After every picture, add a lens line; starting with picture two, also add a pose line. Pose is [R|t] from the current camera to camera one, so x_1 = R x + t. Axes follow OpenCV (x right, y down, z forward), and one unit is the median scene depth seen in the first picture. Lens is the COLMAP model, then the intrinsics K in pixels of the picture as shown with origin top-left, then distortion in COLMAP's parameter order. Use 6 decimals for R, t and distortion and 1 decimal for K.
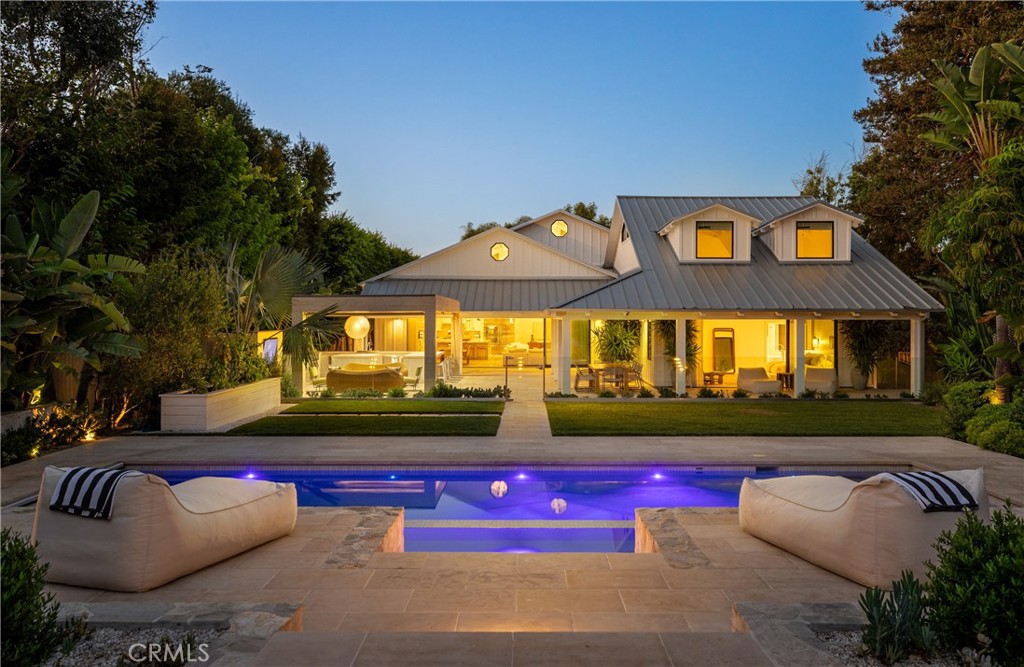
lens RADIAL K [[852.1, 0, 512.0], [0, 852.1, 333.5], [0, 0, 1]] dist [0.000602, -0.003224]
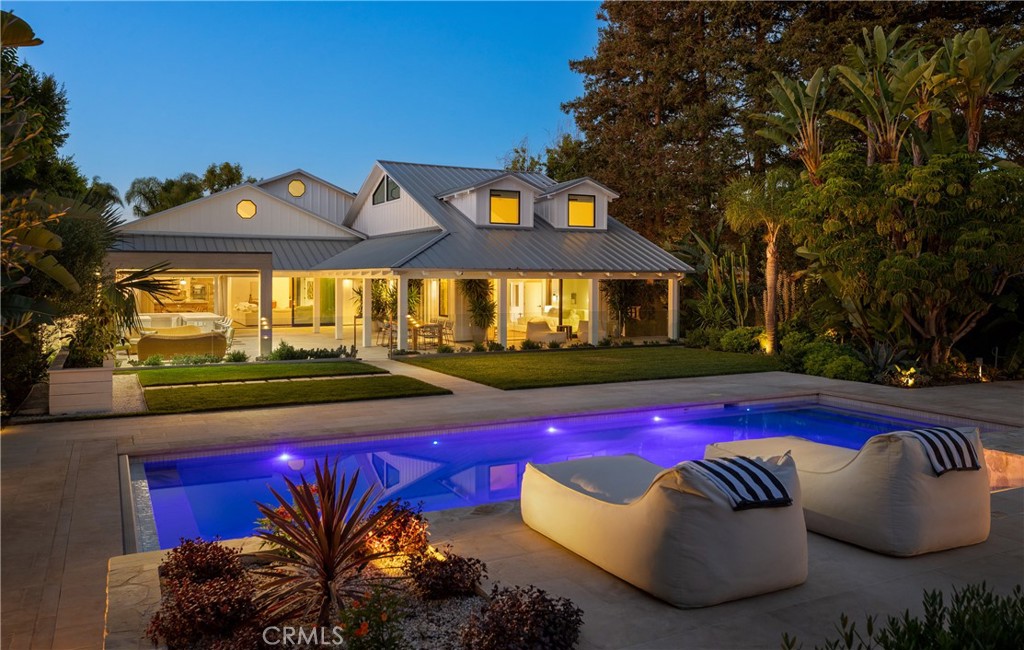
lens RADIAL K [[794.0, 0, 512.2], [0, 794.0, 290.2], [0, 0, 1]] dist [0.005544, 0.001719]
pose [[0.886383, -0.005469, 0.462920, -0.232710], [0.006744, 0.999977, -0.001100, -0.000465], [-0.462903, 0.004097, 0.886400, 0.080699]]
